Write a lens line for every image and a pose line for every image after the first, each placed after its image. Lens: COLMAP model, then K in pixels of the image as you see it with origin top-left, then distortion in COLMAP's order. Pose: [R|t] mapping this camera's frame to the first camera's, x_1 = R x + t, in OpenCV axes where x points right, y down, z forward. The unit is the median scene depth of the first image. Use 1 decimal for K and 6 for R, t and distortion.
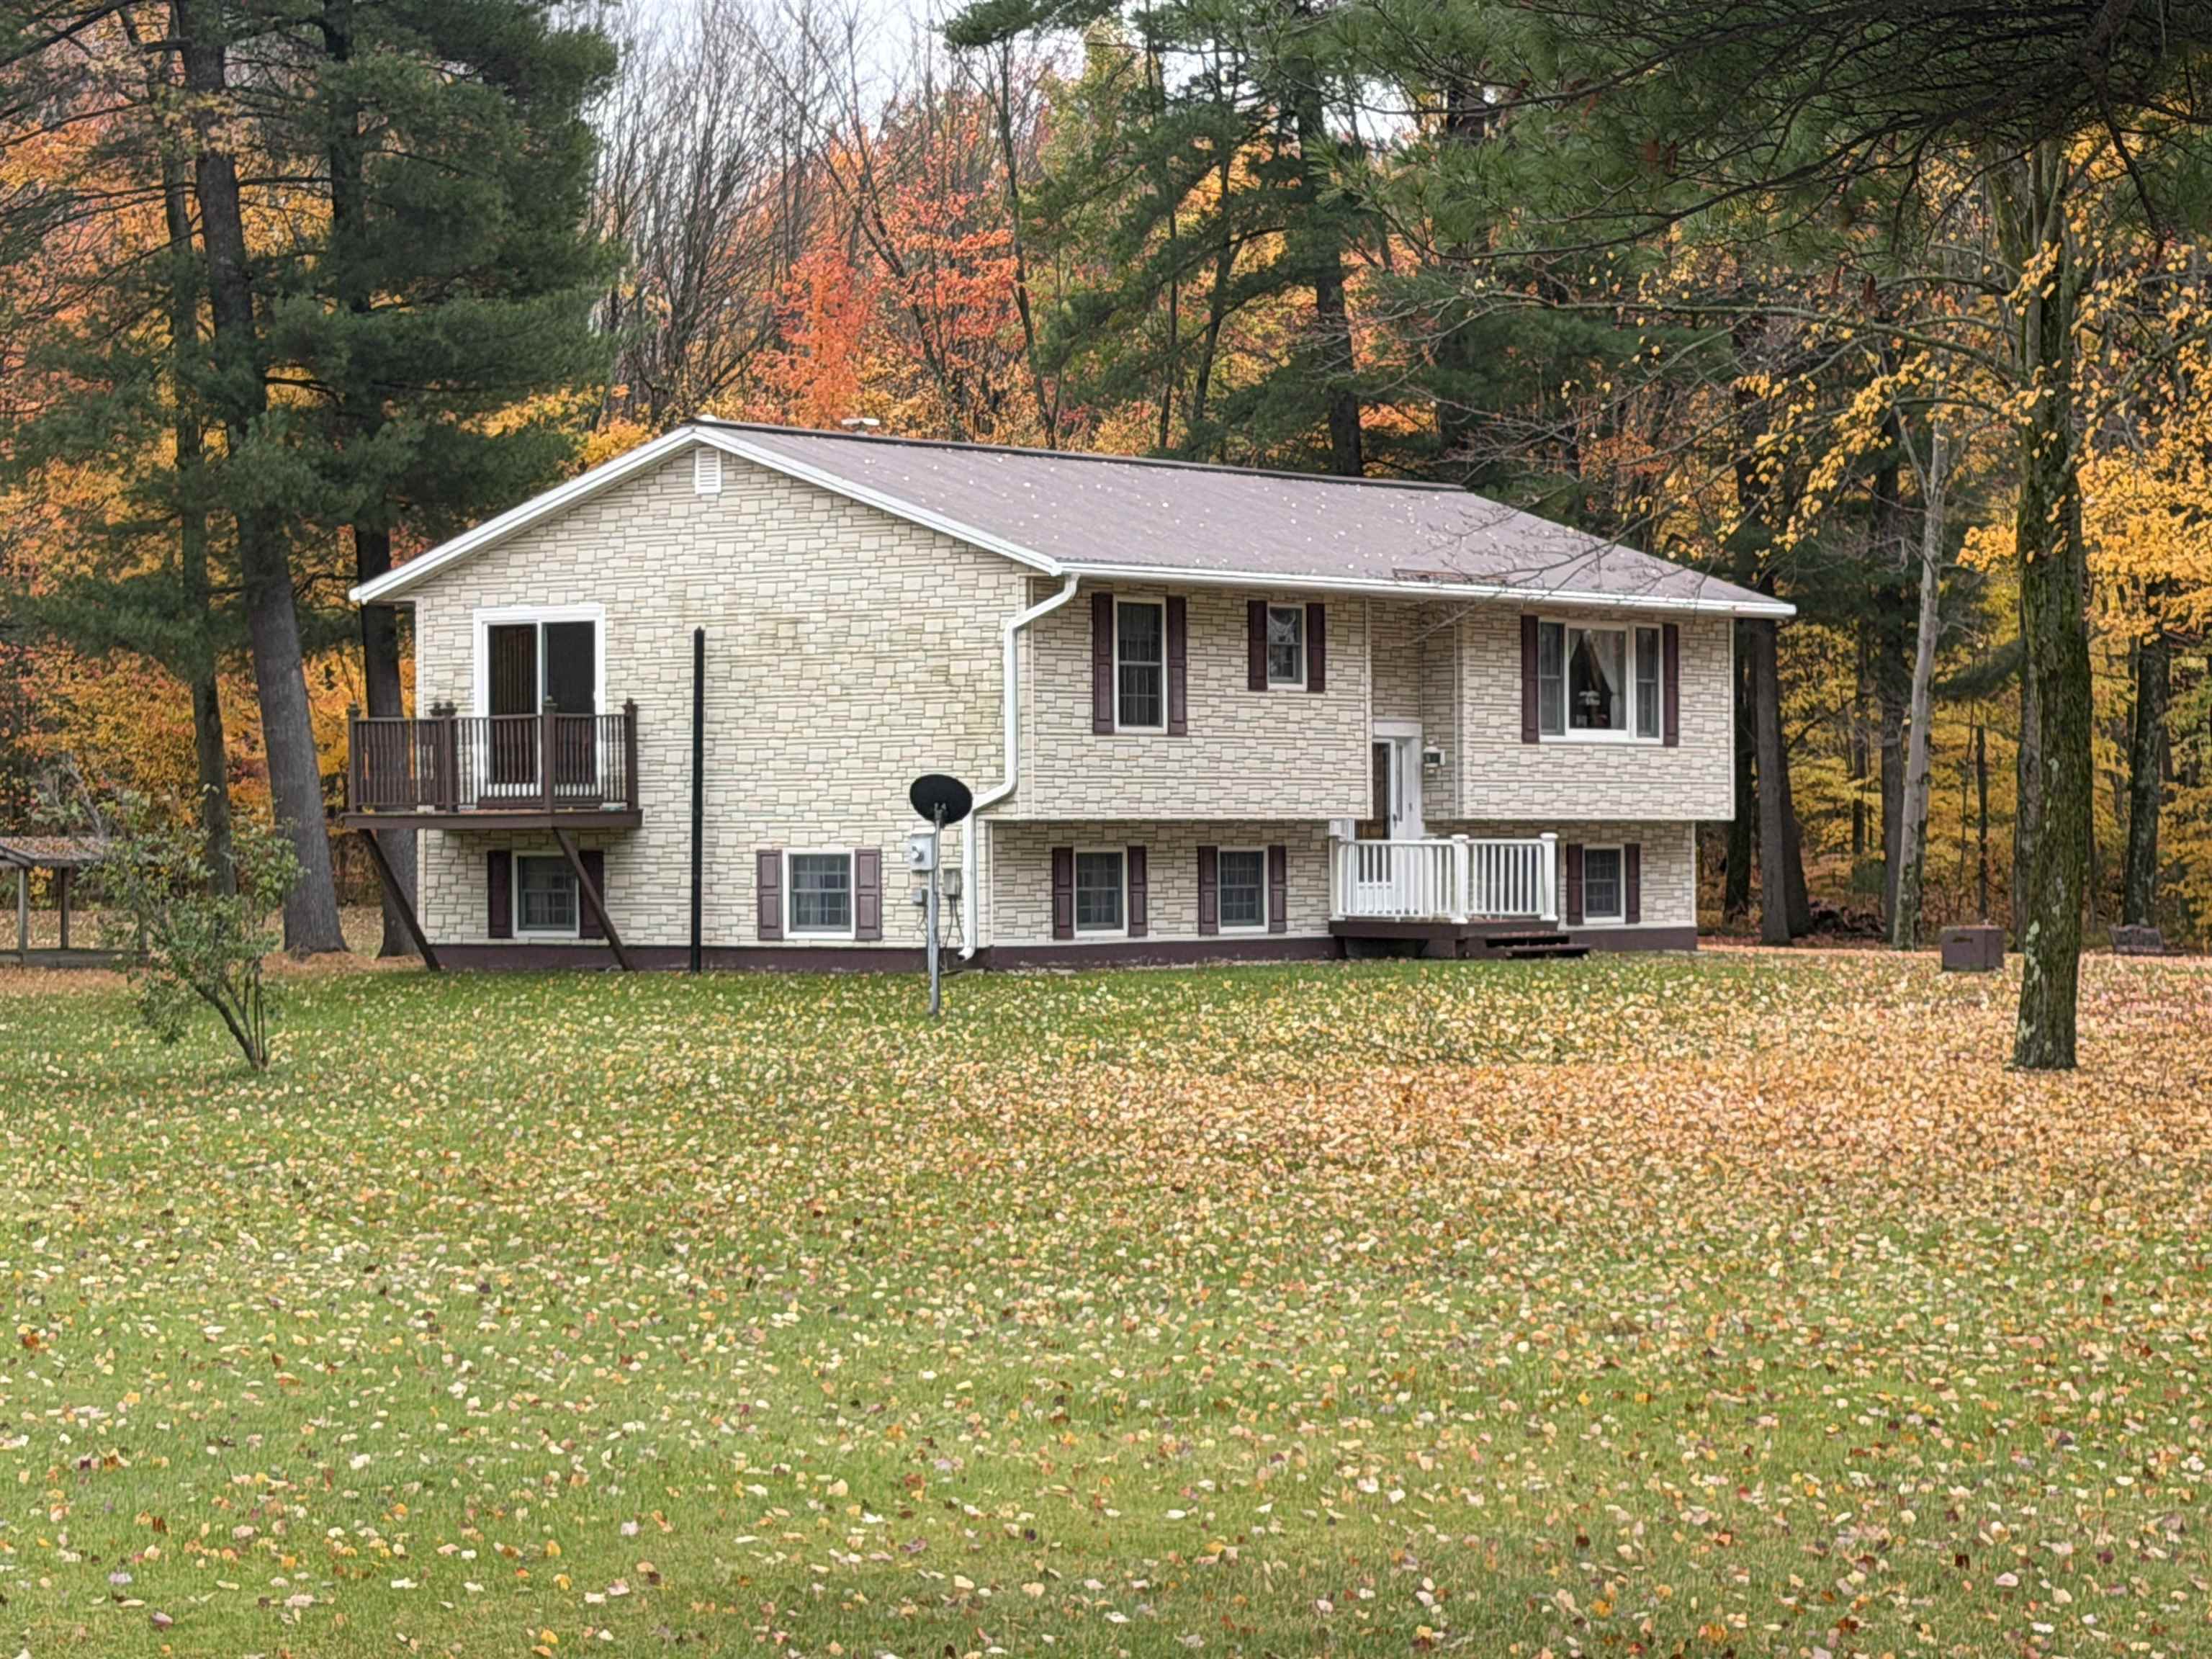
lens RADIAL K [[5762.0, 0, 1106.2], [0, 5762.0, 830.2], [0, 0, 1]] dist [-0.031961, 0.000000]
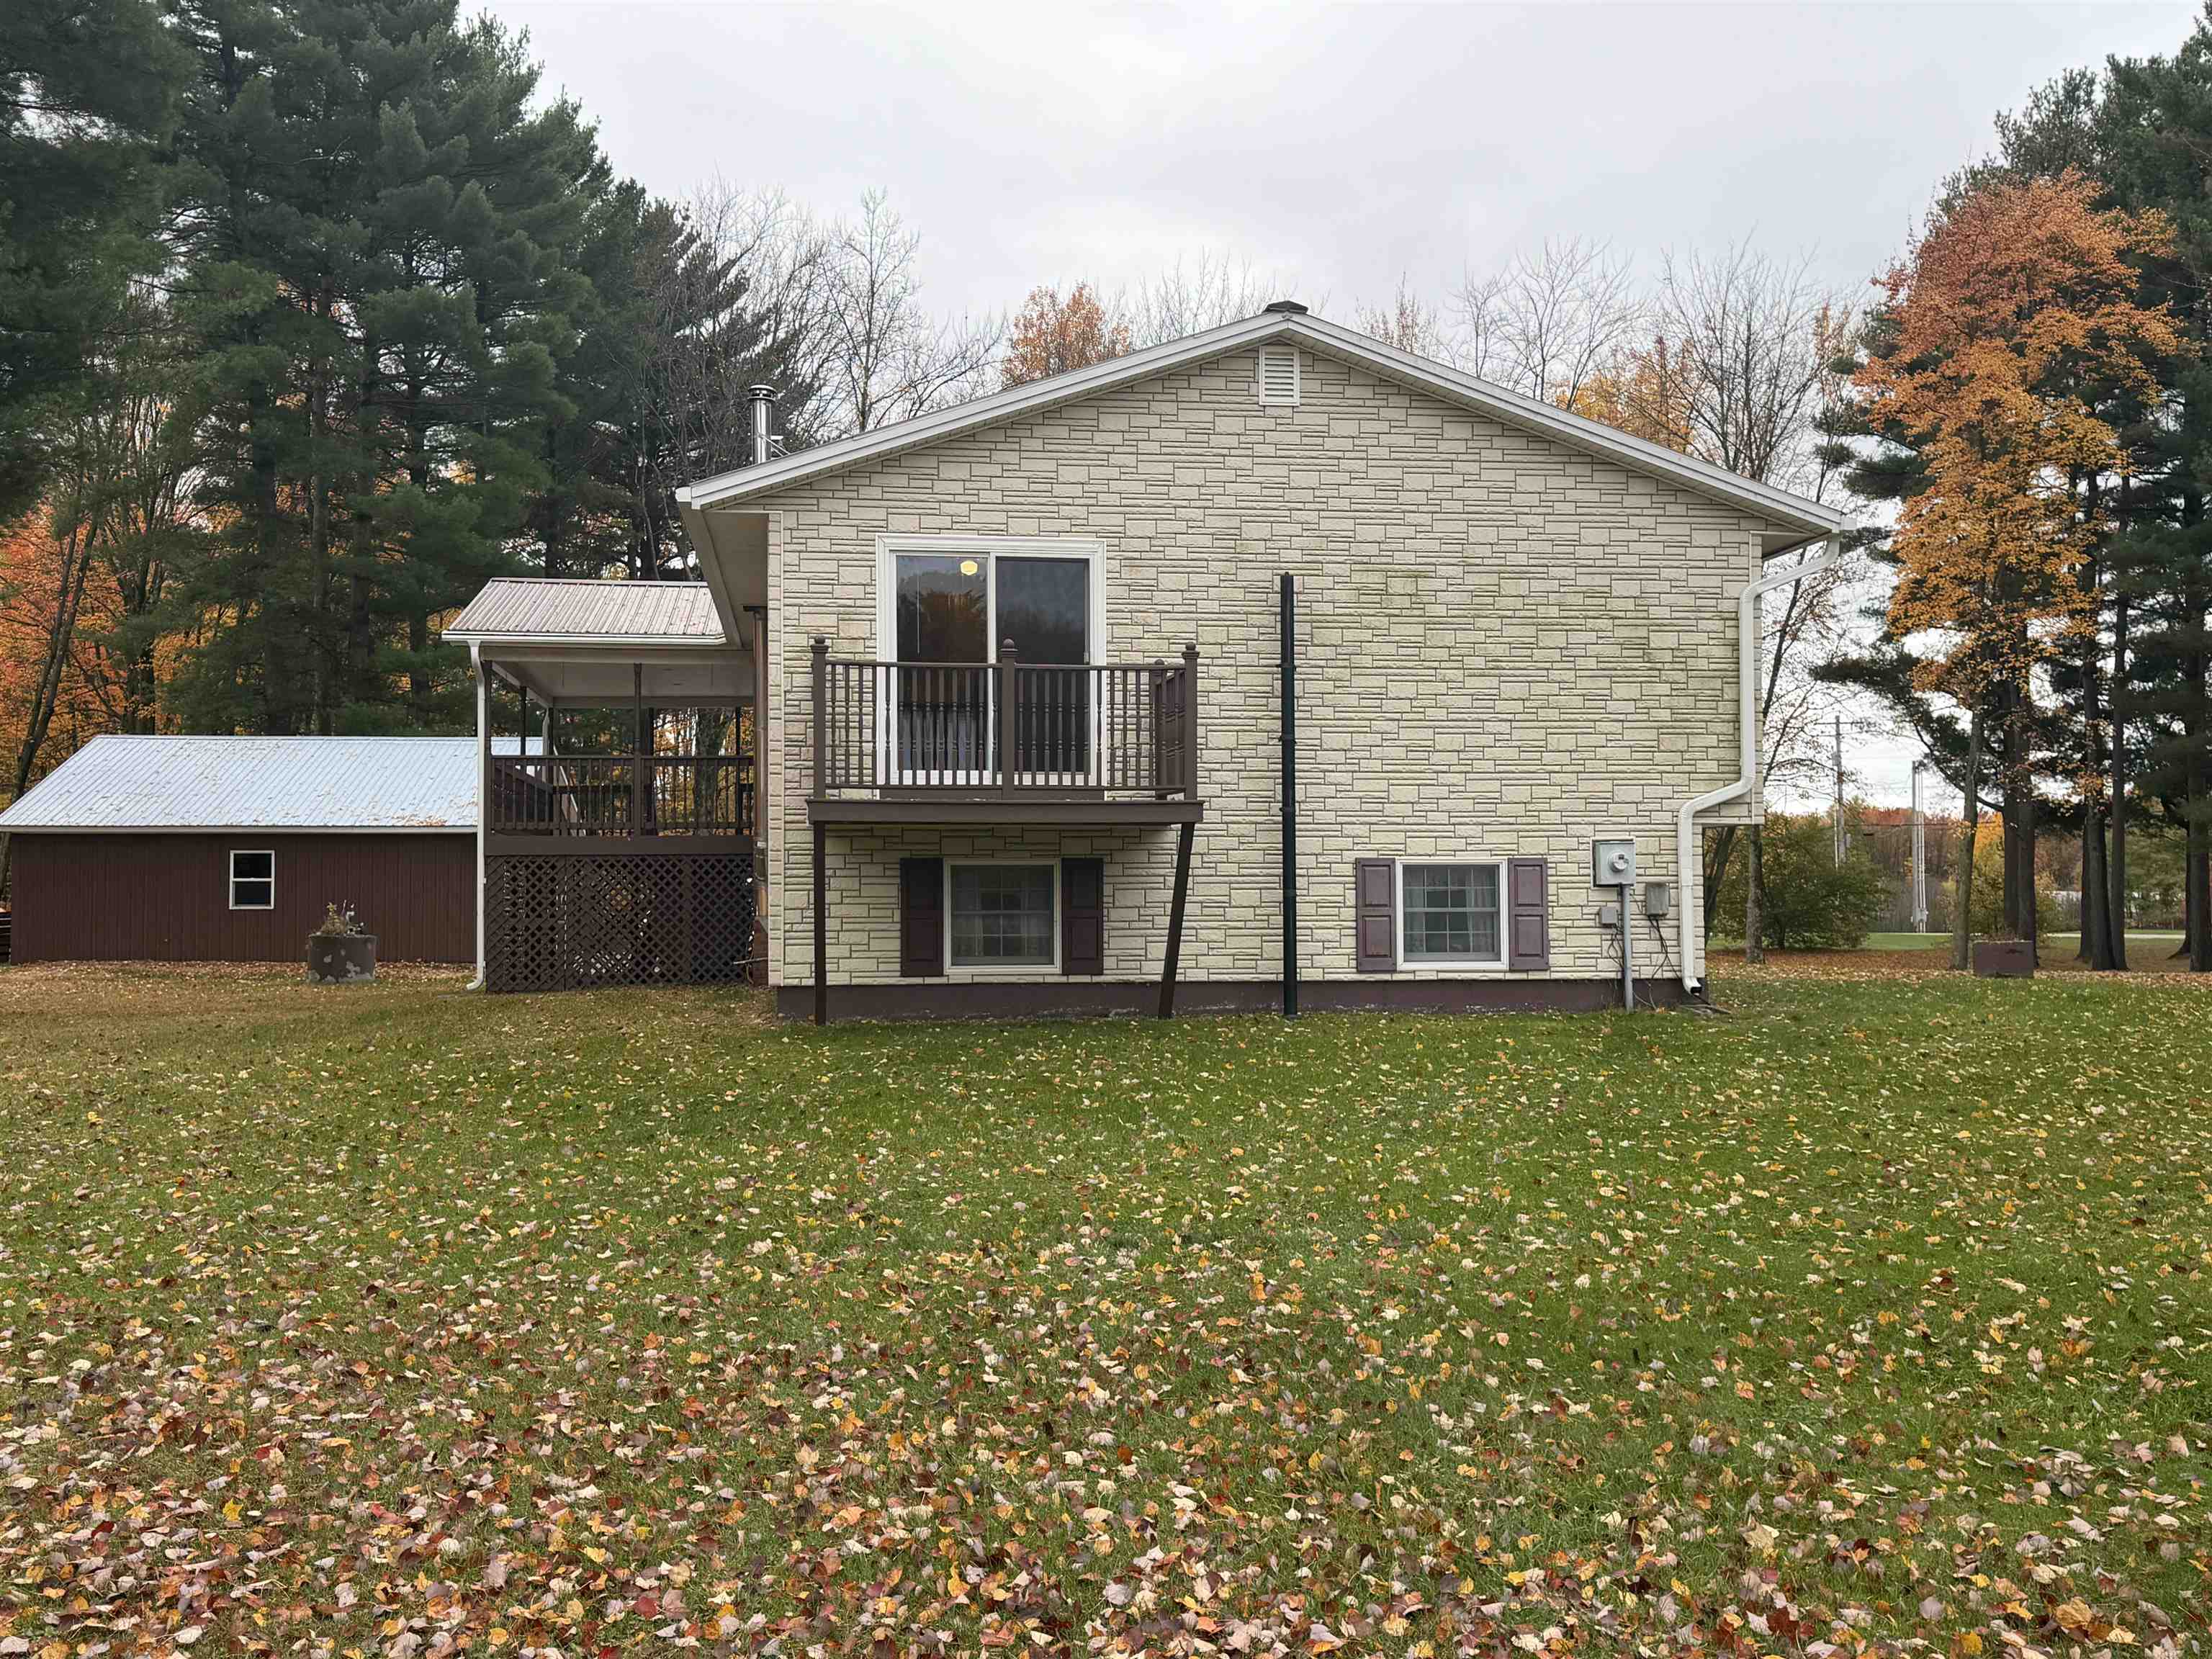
lens RADIAL K [[2049.3, 0, 1106.8], [0, 2049.3, 837.1], [0, 0, 1]] dist [0.071341, 0.000000]
pose [[0.720725, 0.037036, 0.692231, -0.280968], [0.000213, 0.998560, -0.053647, 0.015633], [-0.693221, 0.038812, 0.719679, 0.820527]]
